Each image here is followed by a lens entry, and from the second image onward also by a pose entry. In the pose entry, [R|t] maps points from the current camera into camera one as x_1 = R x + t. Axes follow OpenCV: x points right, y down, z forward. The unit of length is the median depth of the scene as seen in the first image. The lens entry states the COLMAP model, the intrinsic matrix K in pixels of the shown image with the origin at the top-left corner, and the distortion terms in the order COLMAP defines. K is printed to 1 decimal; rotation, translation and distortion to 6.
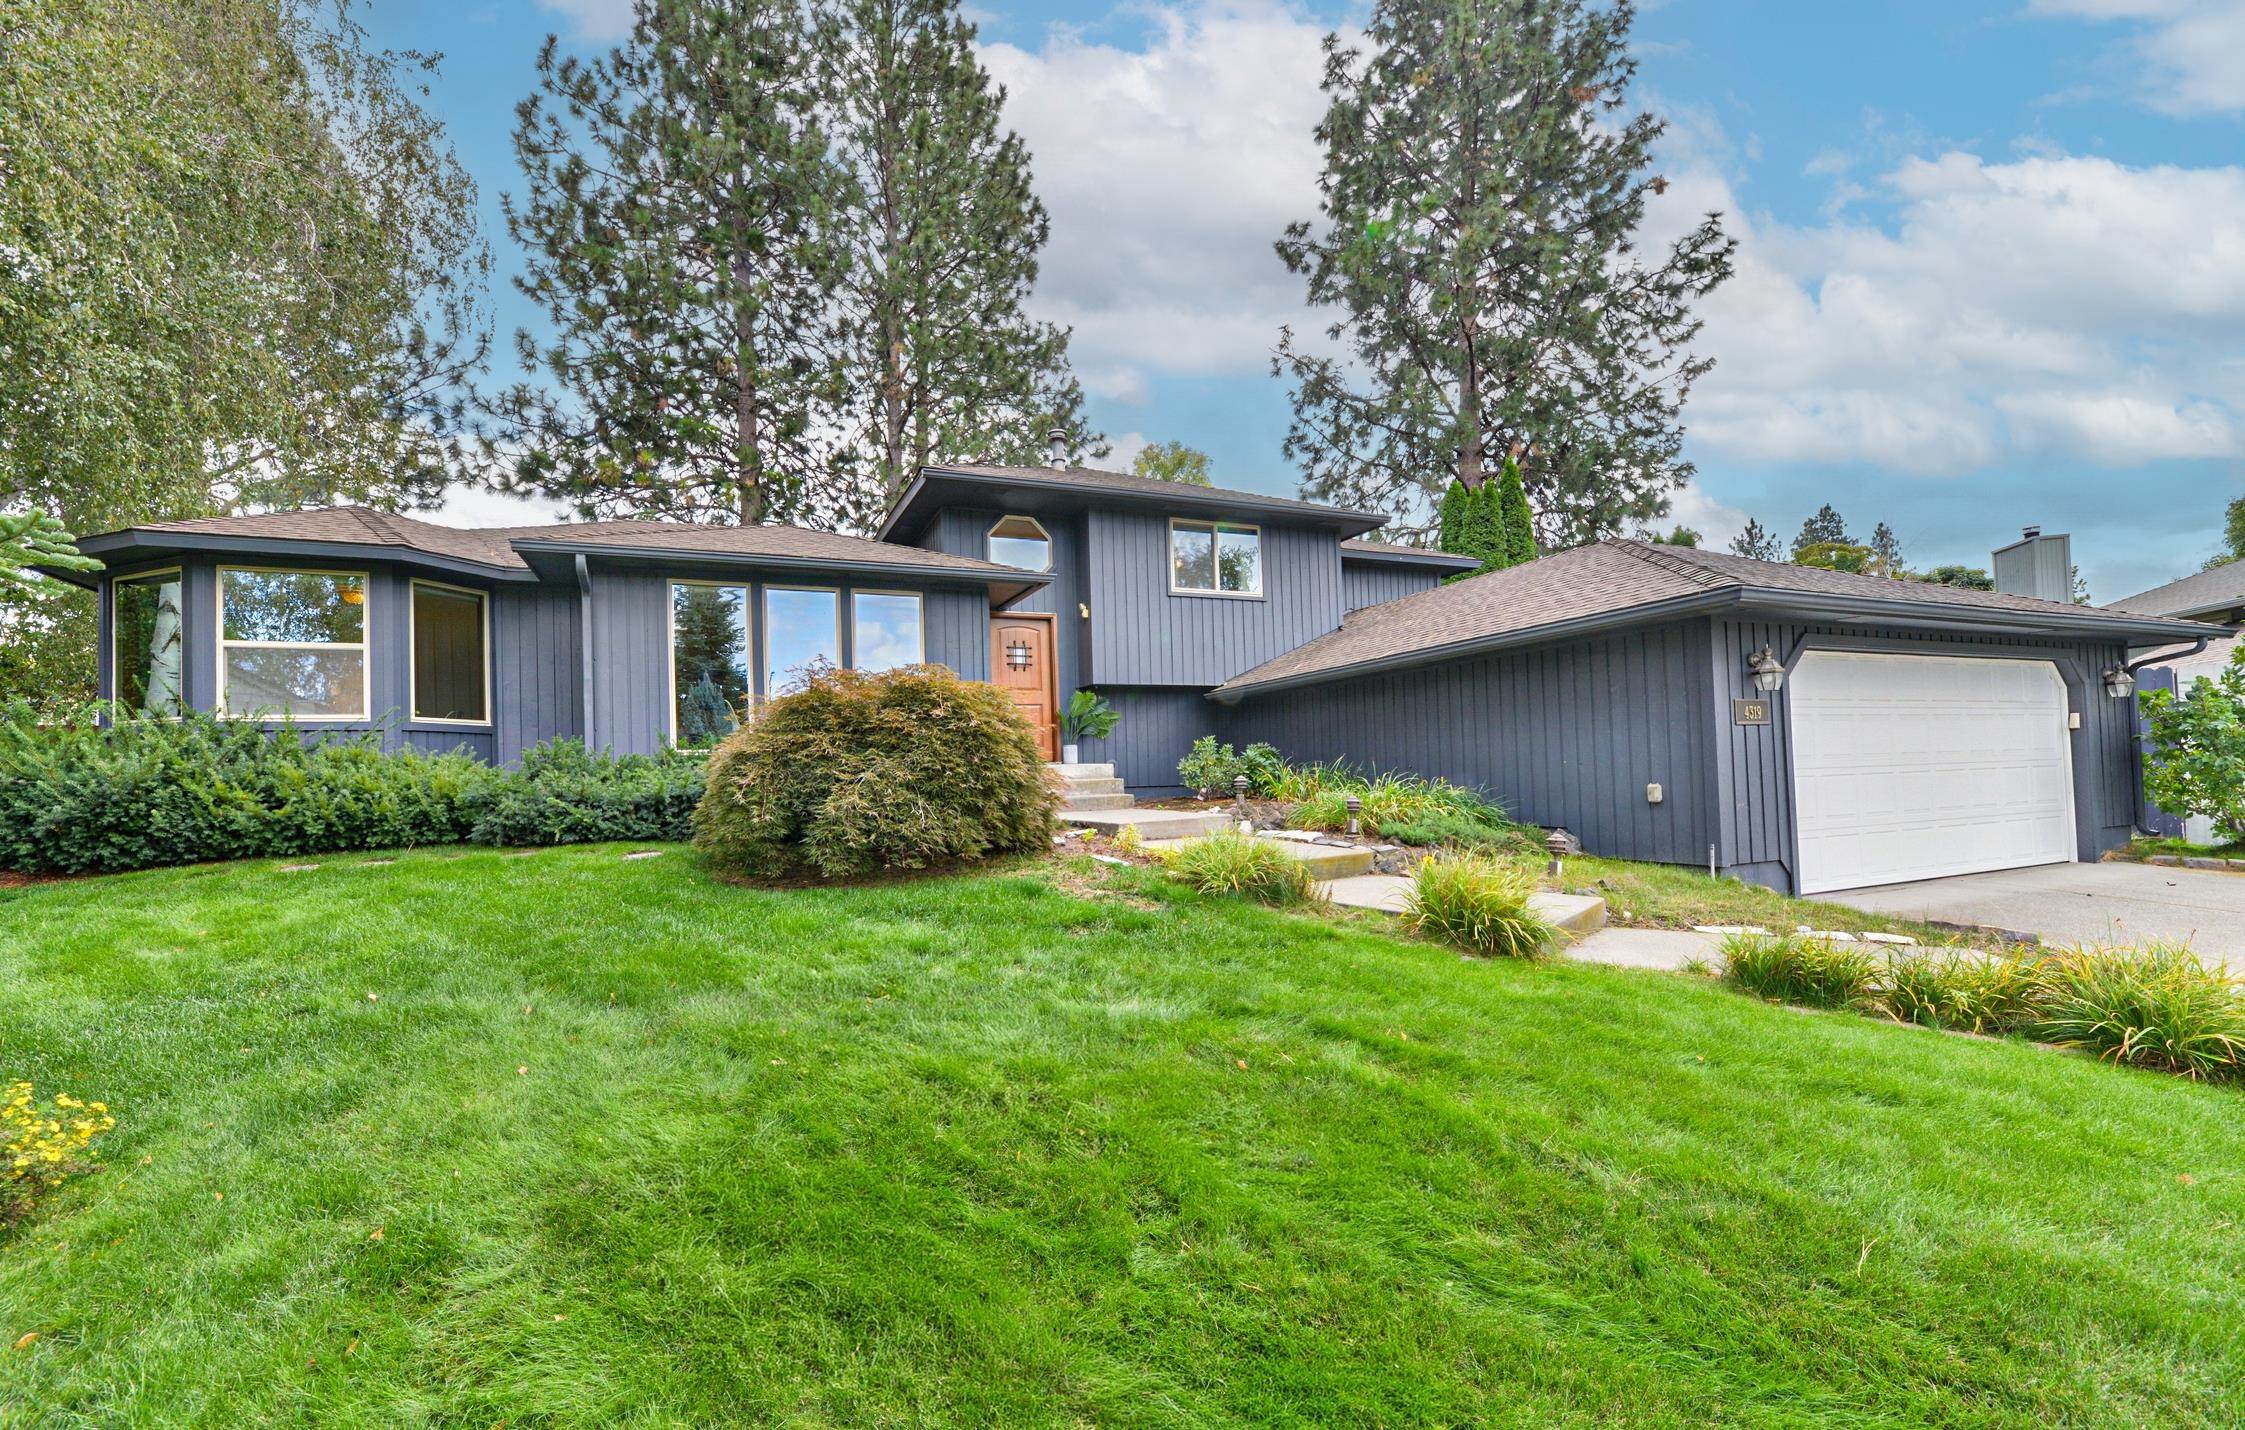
lens RADIAL K [[921.0, 0, 1122.6], [0, 921.0, 724.0], [0, 0, 1]] dist [0.001876, 0.000078]
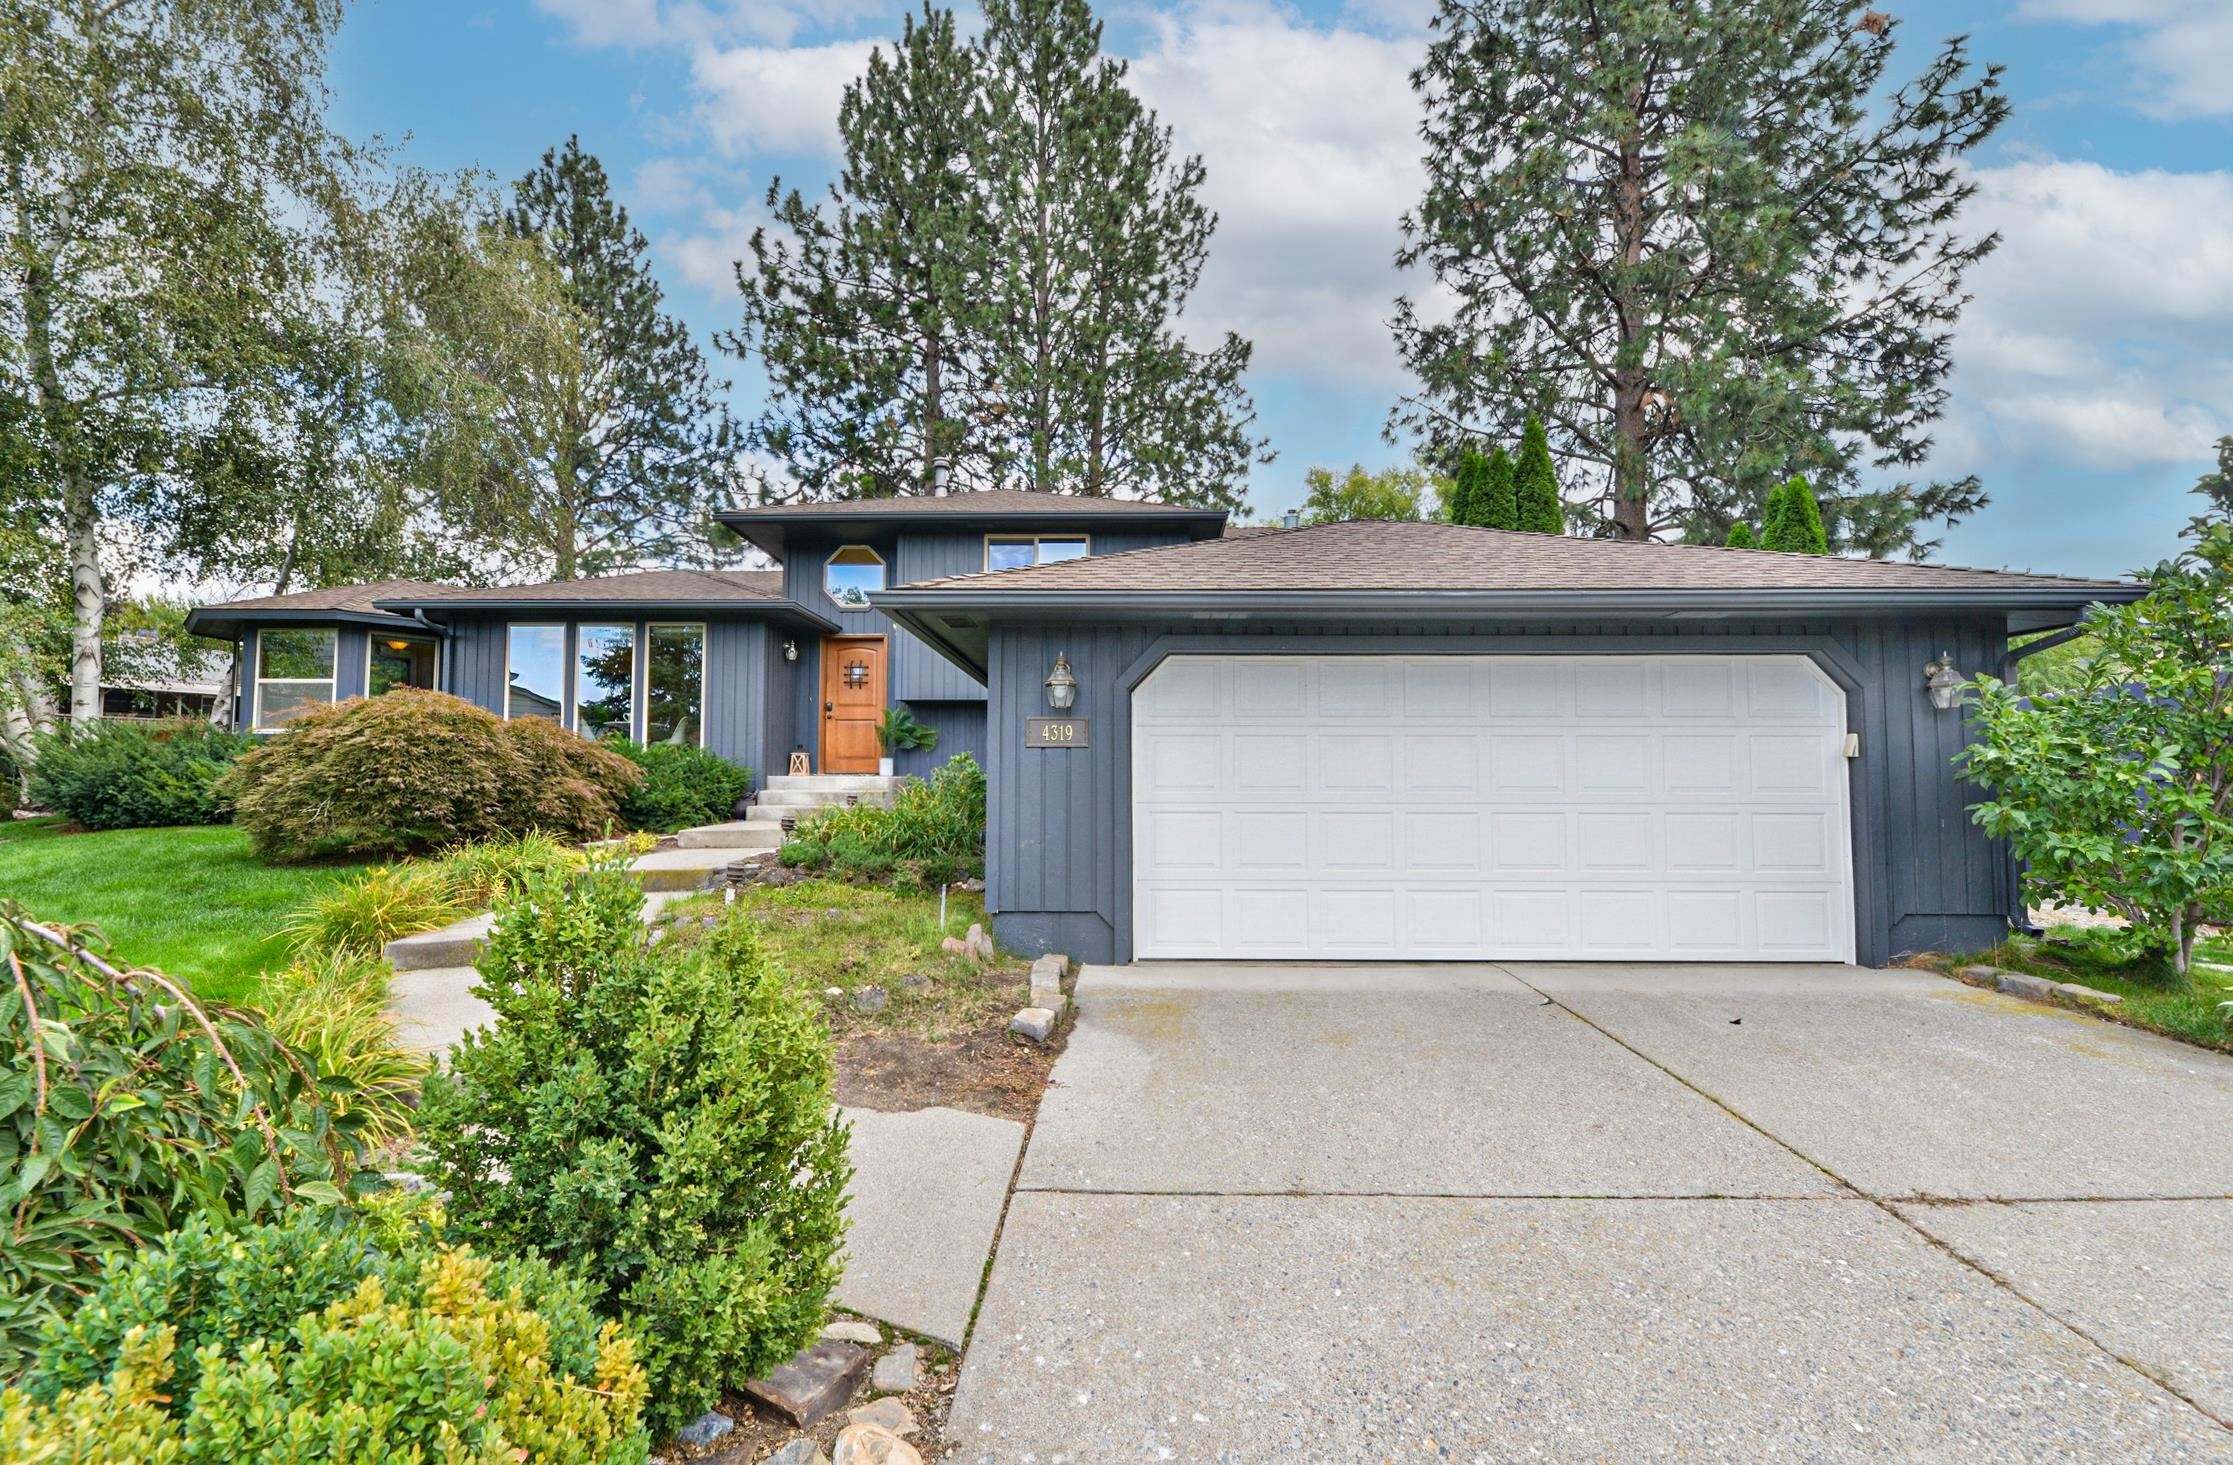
lens RADIAL K [[919.1, 0, 1116.5], [0, 919.1, 721.8], [0, 0, 1]] dist [-0.000105, -0.000200]
pose [[0.913268, 0.000232, -0.407358, 0.315449], [-0.006047, 0.999897, -0.012987, -0.003357], [0.407314, 0.014323, 0.913176, 0.076815]]
